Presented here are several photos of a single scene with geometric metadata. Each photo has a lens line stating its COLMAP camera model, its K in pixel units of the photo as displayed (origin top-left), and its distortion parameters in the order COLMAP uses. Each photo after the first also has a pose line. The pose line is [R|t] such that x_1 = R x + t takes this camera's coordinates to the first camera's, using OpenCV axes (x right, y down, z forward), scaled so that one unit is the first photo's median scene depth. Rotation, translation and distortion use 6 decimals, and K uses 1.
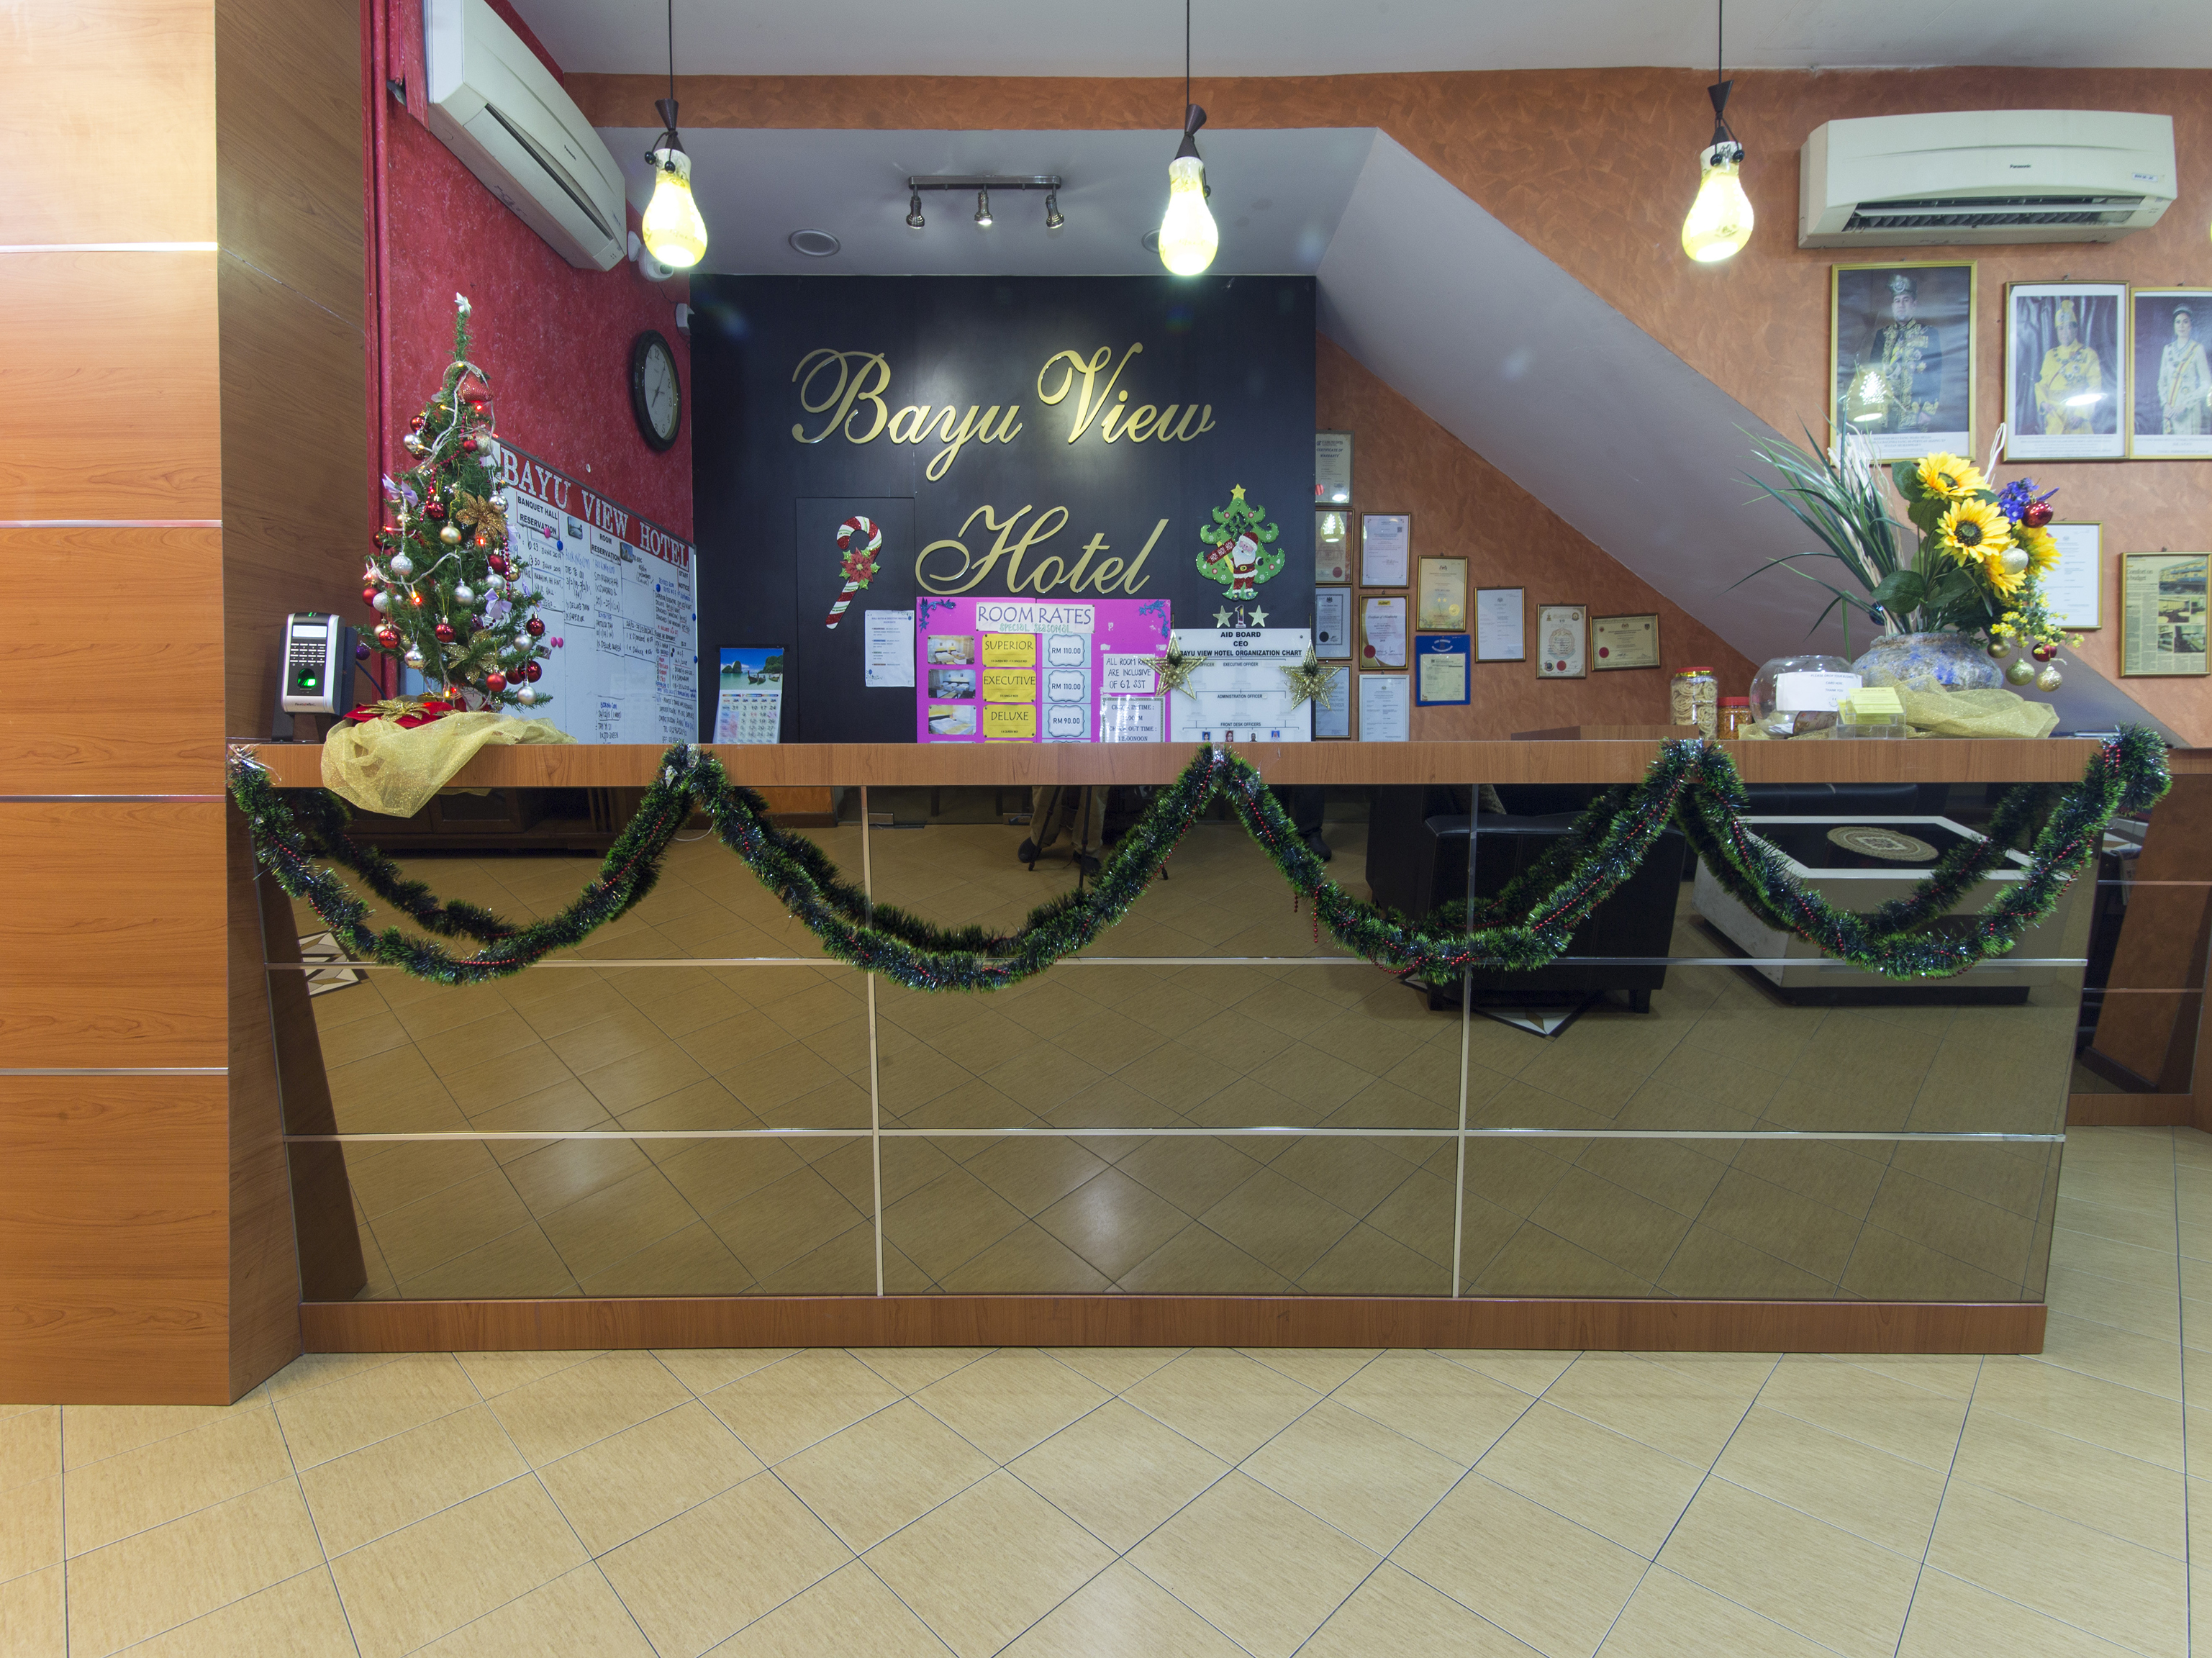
lens RADIAL K [[979.8, 0, 1079.6], [0, 979.8, 784.4], [0, 0, 1]] dist [0.042938, -0.018069]
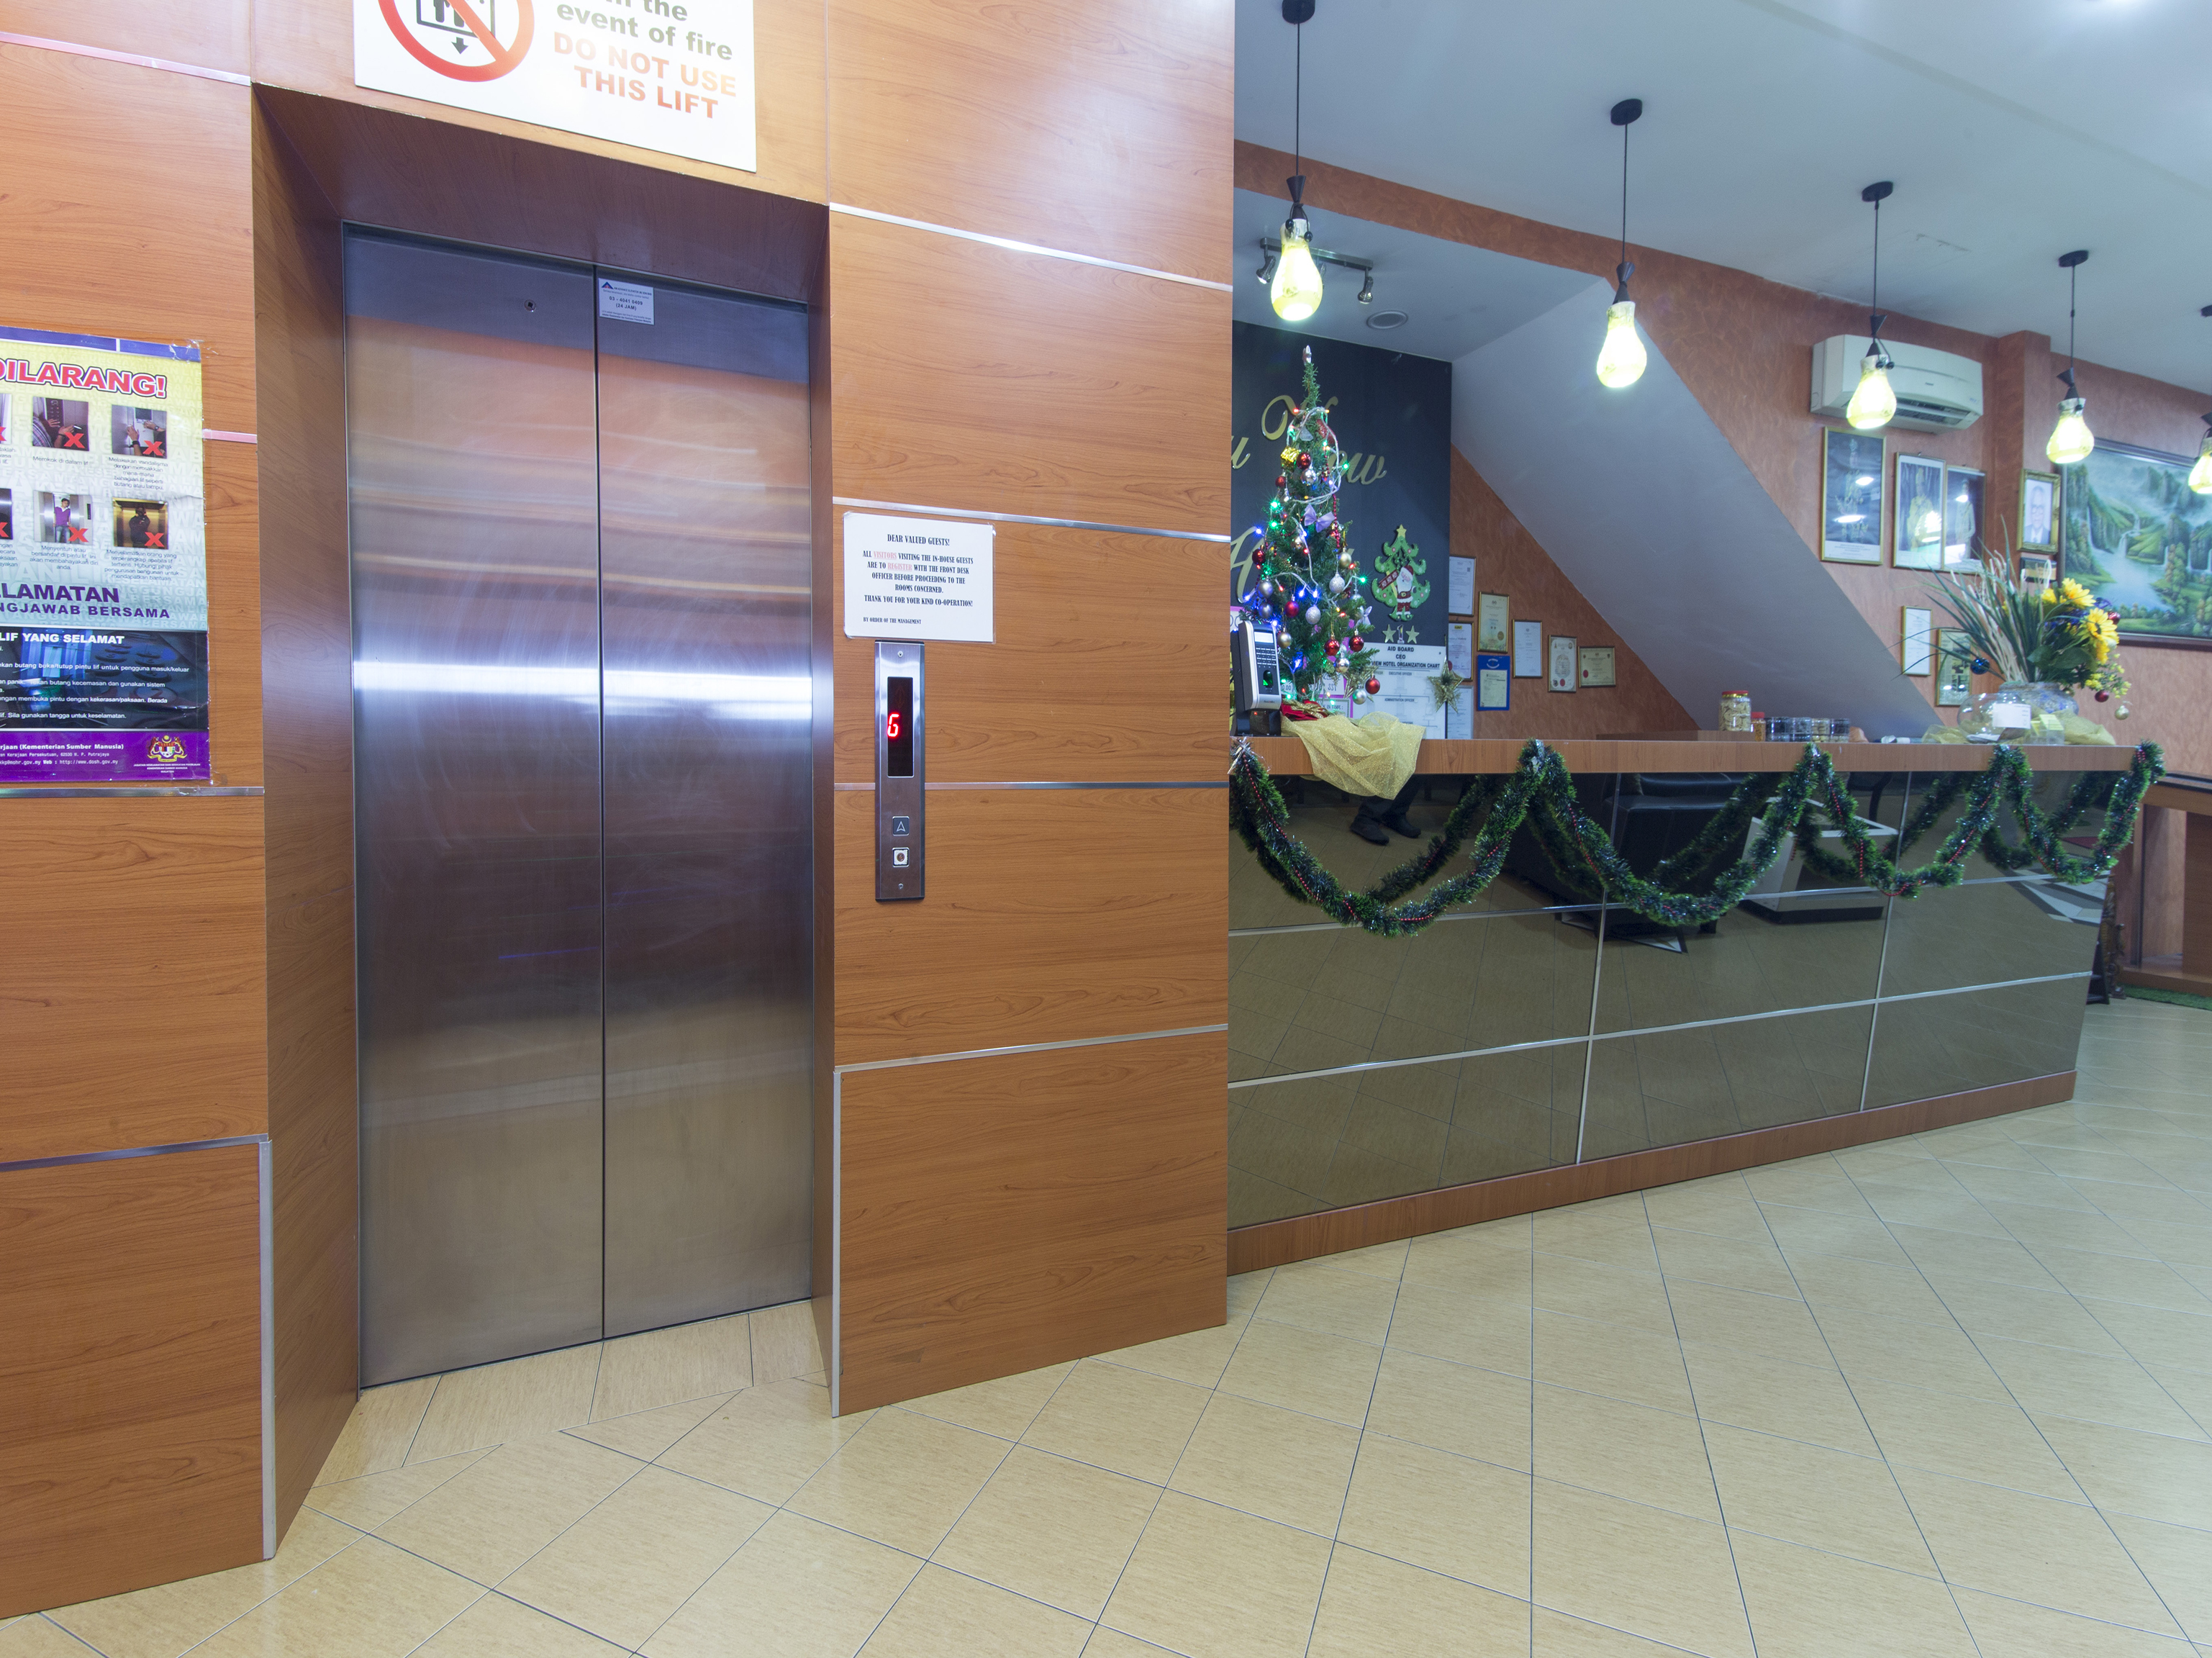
lens RADIAL K [[983.2, 0, 1069.6], [0, 983.2, 783.4], [0, 0, 1]] dist [0.032381, -0.011688]
pose [[0.928607, -0.004013, 0.371044, -0.851579], [0.000307, 0.999949, 0.010045, 0.001078], [-0.371066, -0.009214, 0.928561, 0.024000]]
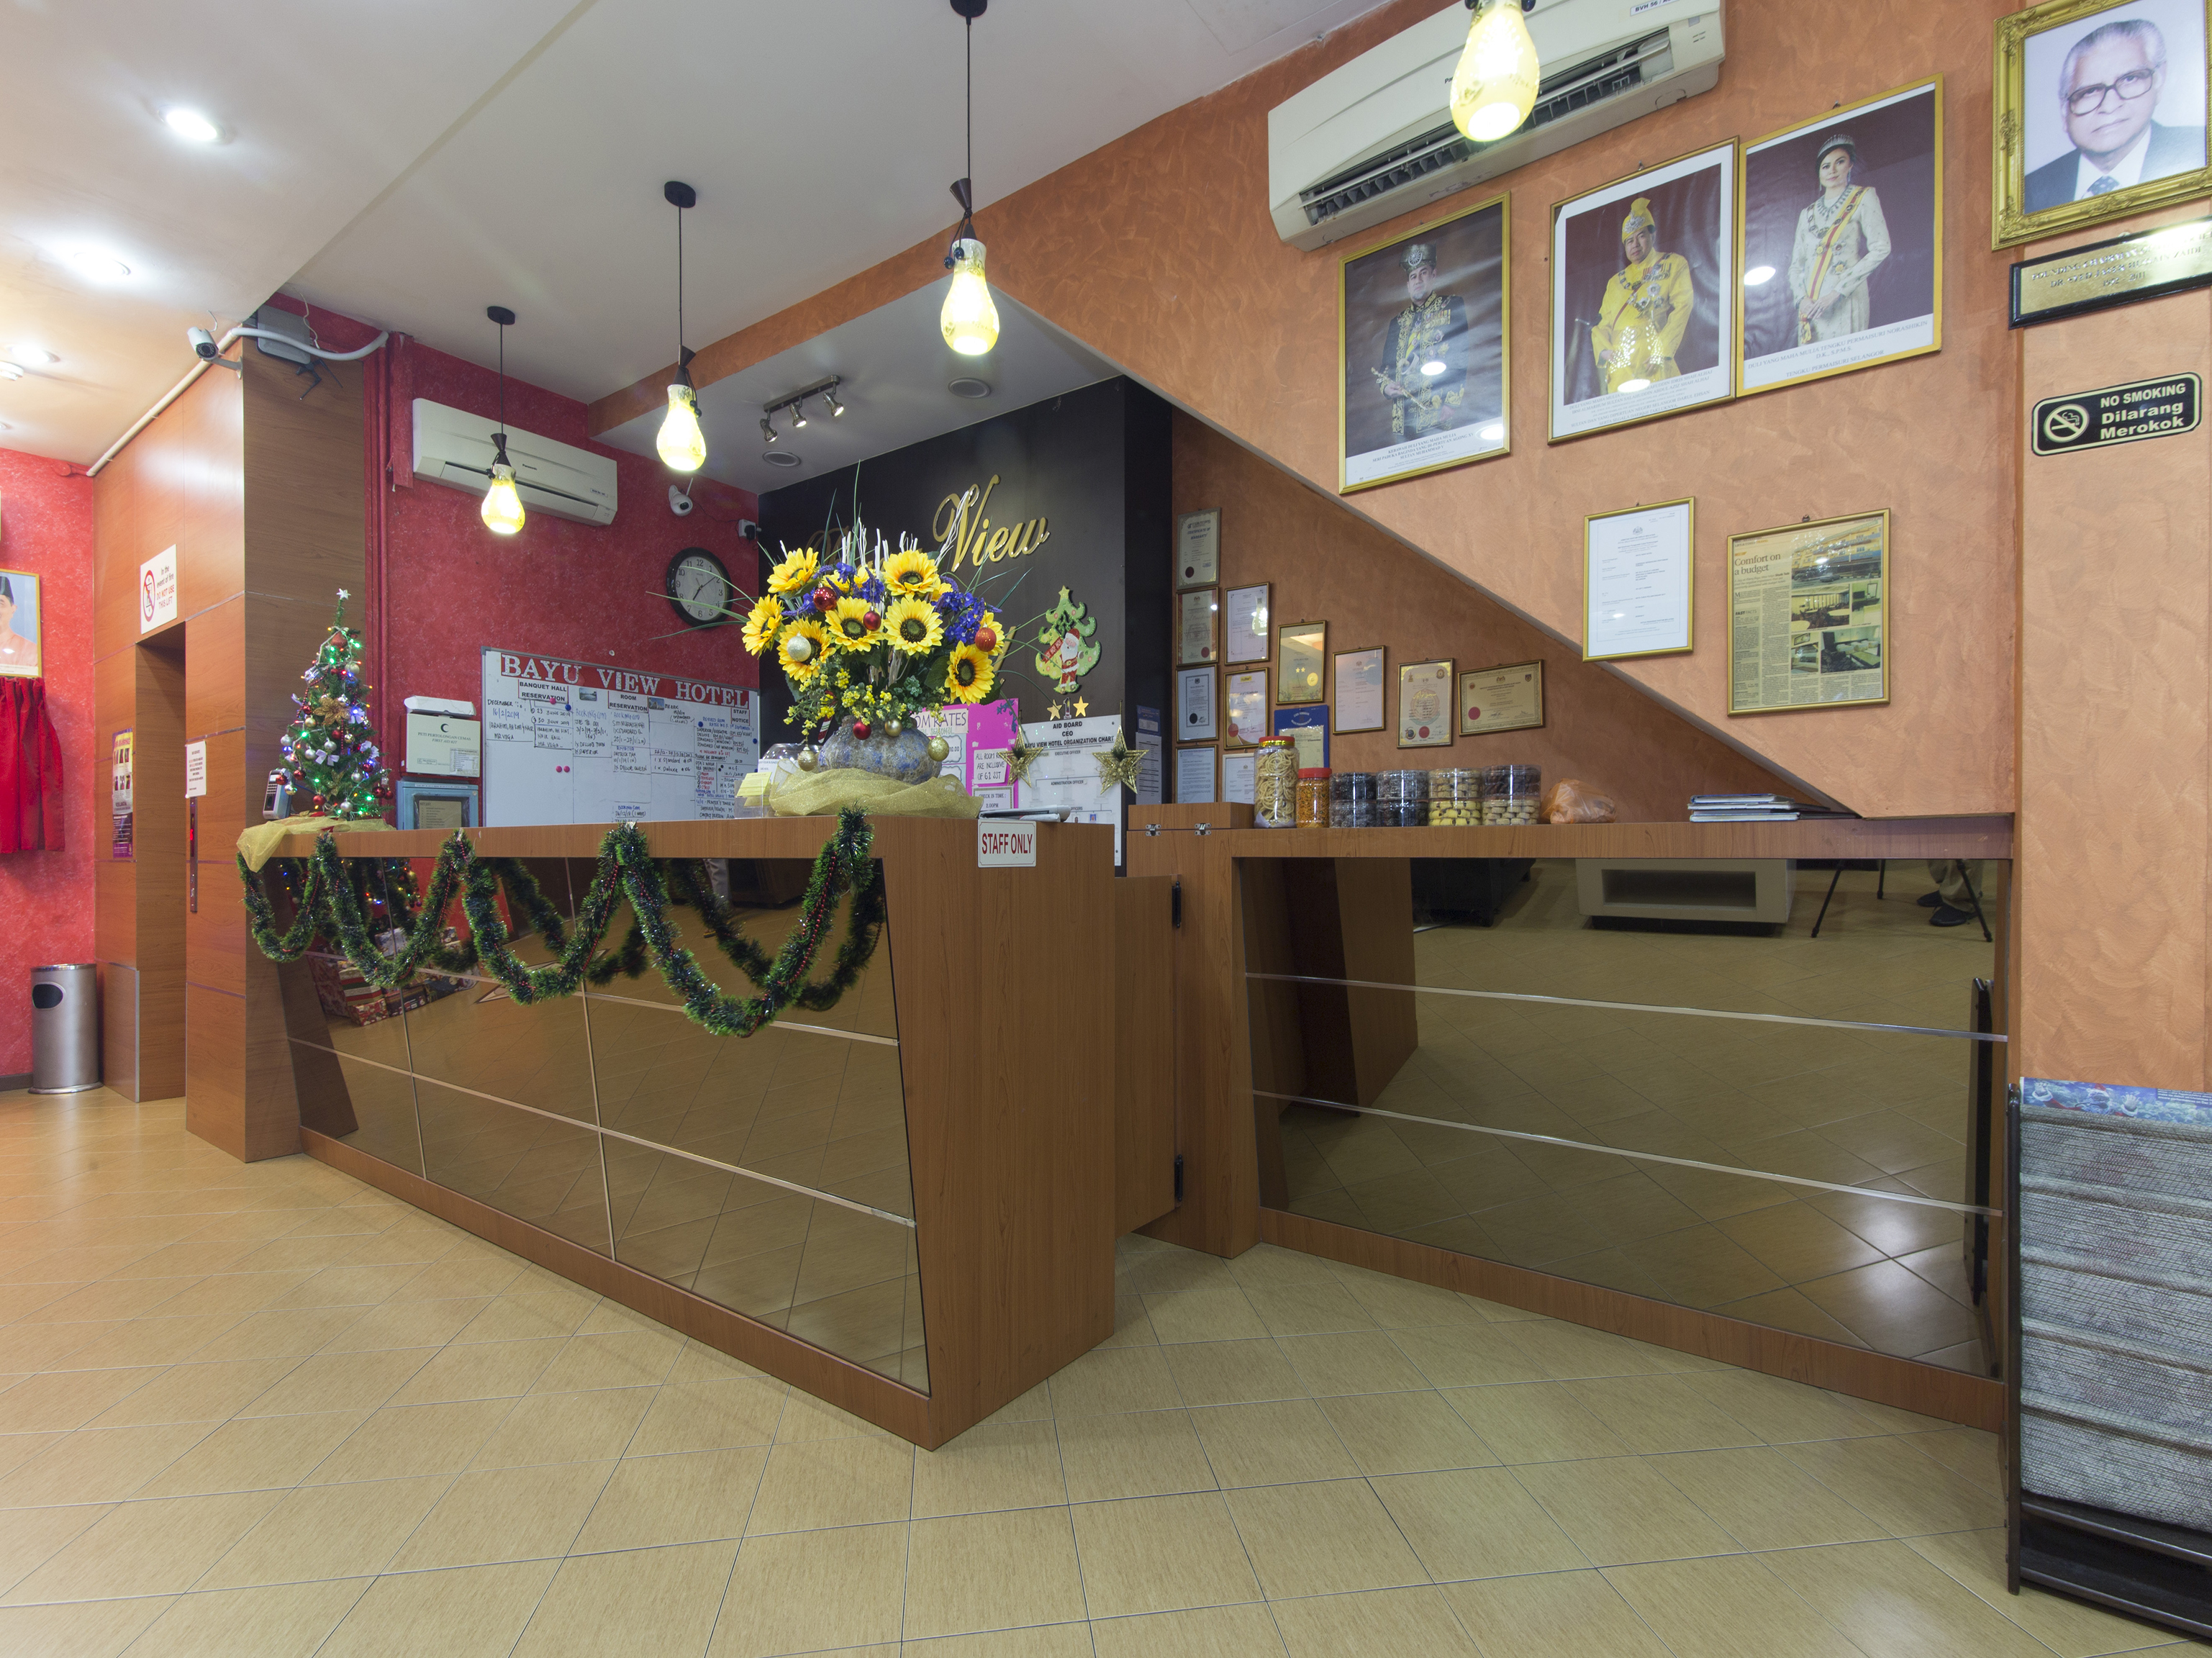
lens RADIAL K [[994.3, 0, 1169.0], [0, 994.3, 862.8], [0, 0, 1]] dist [0.033782, -0.013873]
pose [[0.826352, 0.006745, -0.563114, 1.104965], [-0.011235, 0.999927, -0.004510, 0.001366], [0.563043, 0.010053, 0.826367, 0.213661]]
